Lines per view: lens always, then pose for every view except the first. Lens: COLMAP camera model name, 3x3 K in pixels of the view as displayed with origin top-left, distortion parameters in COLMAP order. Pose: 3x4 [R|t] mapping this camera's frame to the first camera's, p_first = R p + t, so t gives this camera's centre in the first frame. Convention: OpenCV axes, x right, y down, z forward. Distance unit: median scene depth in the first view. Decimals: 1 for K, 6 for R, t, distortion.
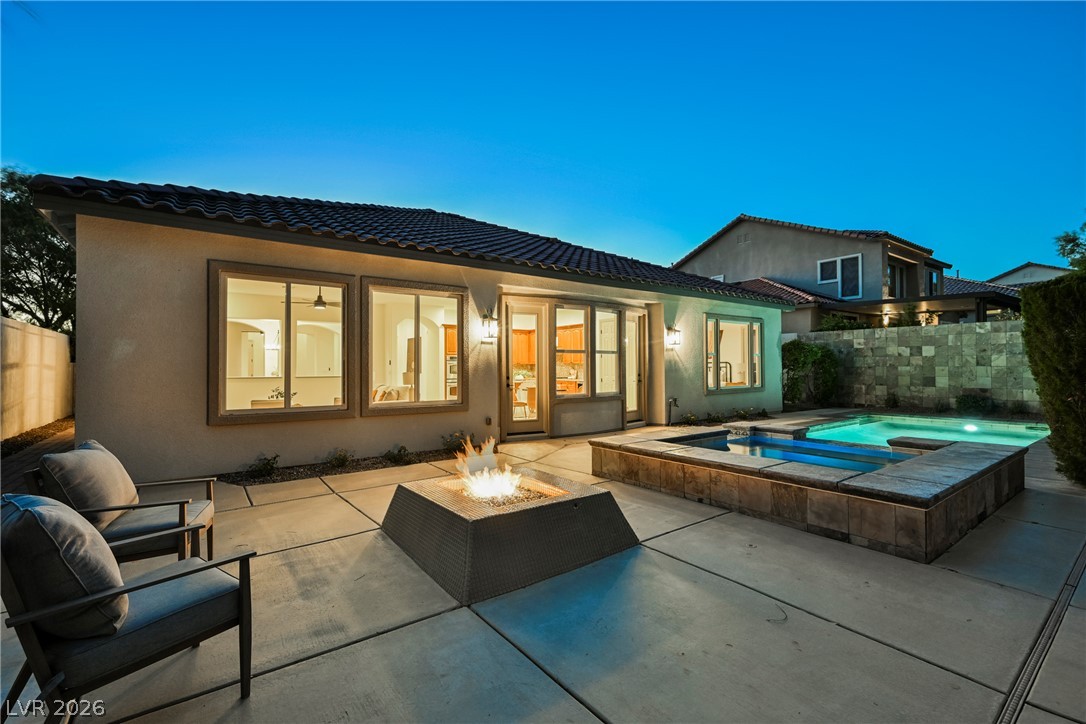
lens RADIAL K [[473.0, 0, 543.0], [0, 473.0, 362.0], [0, 0, 1]] dist [0.000021, -0.000043]
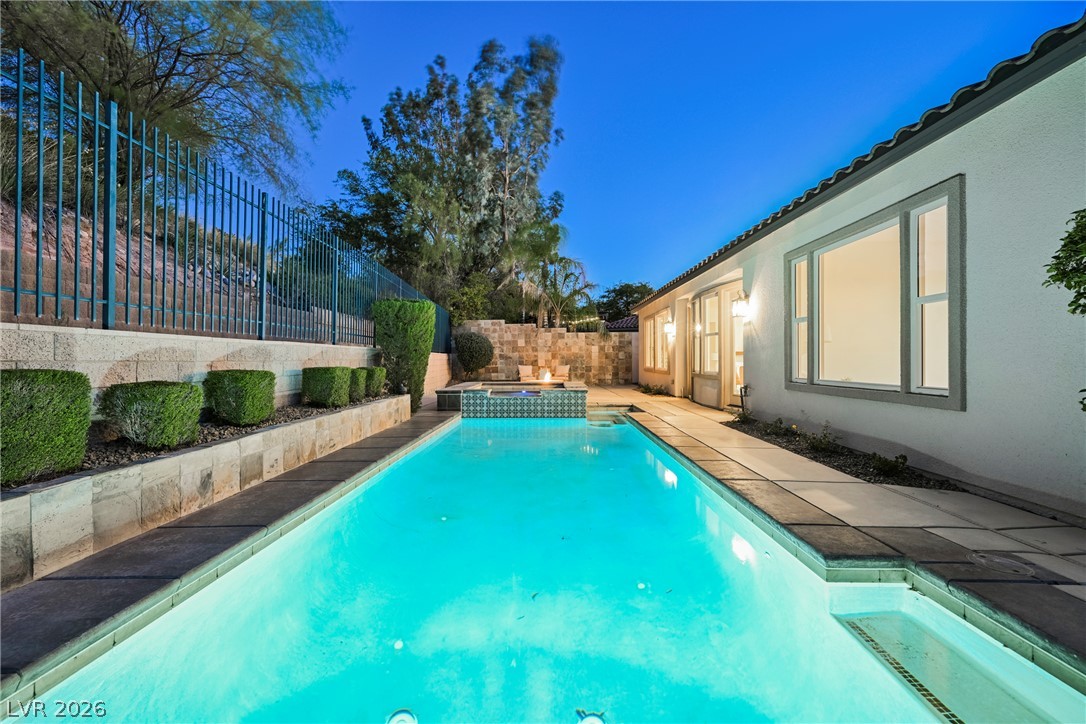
lens RADIAL K [[428.2, 0, 543.0], [0, 428.2, 362.0], [0, 0, 1]] dist [-0.001009, 0.000009]
pose [[-0.599527, 0.007250, -0.800322, 0.899737], [0.013247, 0.999912, -0.000865, 0.028834], [0.800245, -0.011121, -0.599570, 0.990292]]
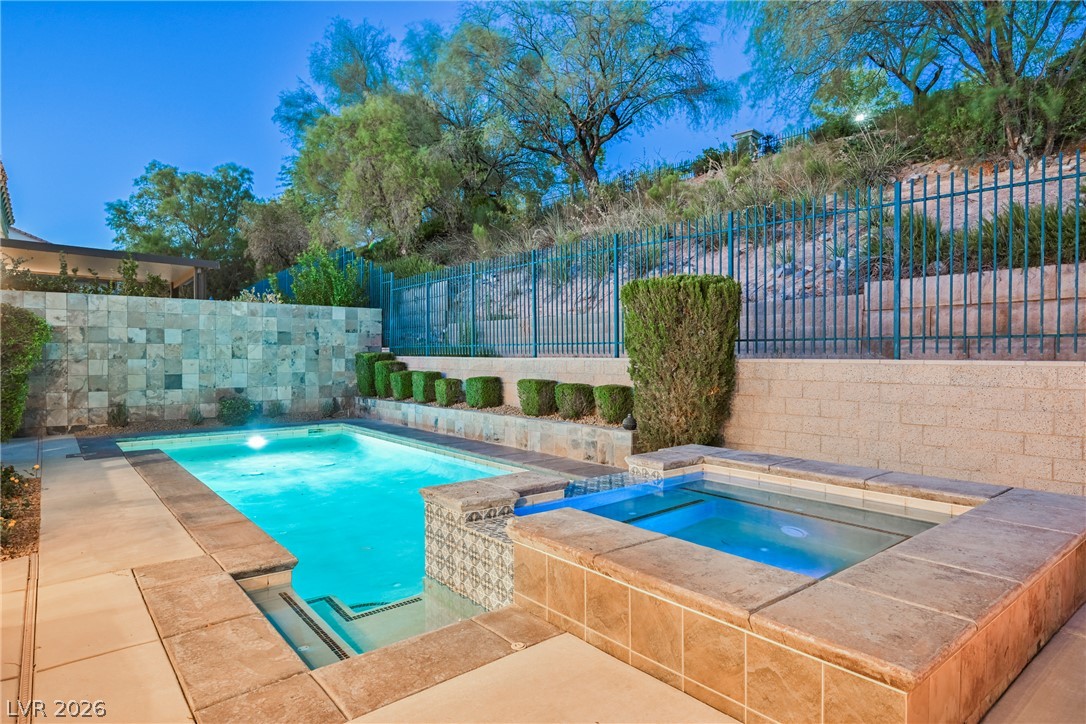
lens RADIAL K [[616.6, 0, 543.0], [0, 616.6, 362.0], [0, 0, 1]] dist [-0.001991, -0.000533]
pose [[-0.049199, -0.008384, 0.998754, -0.096140], [-0.011868, 0.999899, 0.007809, 0.000186], [-0.998718, -0.011469, -0.049293, 0.563141]]
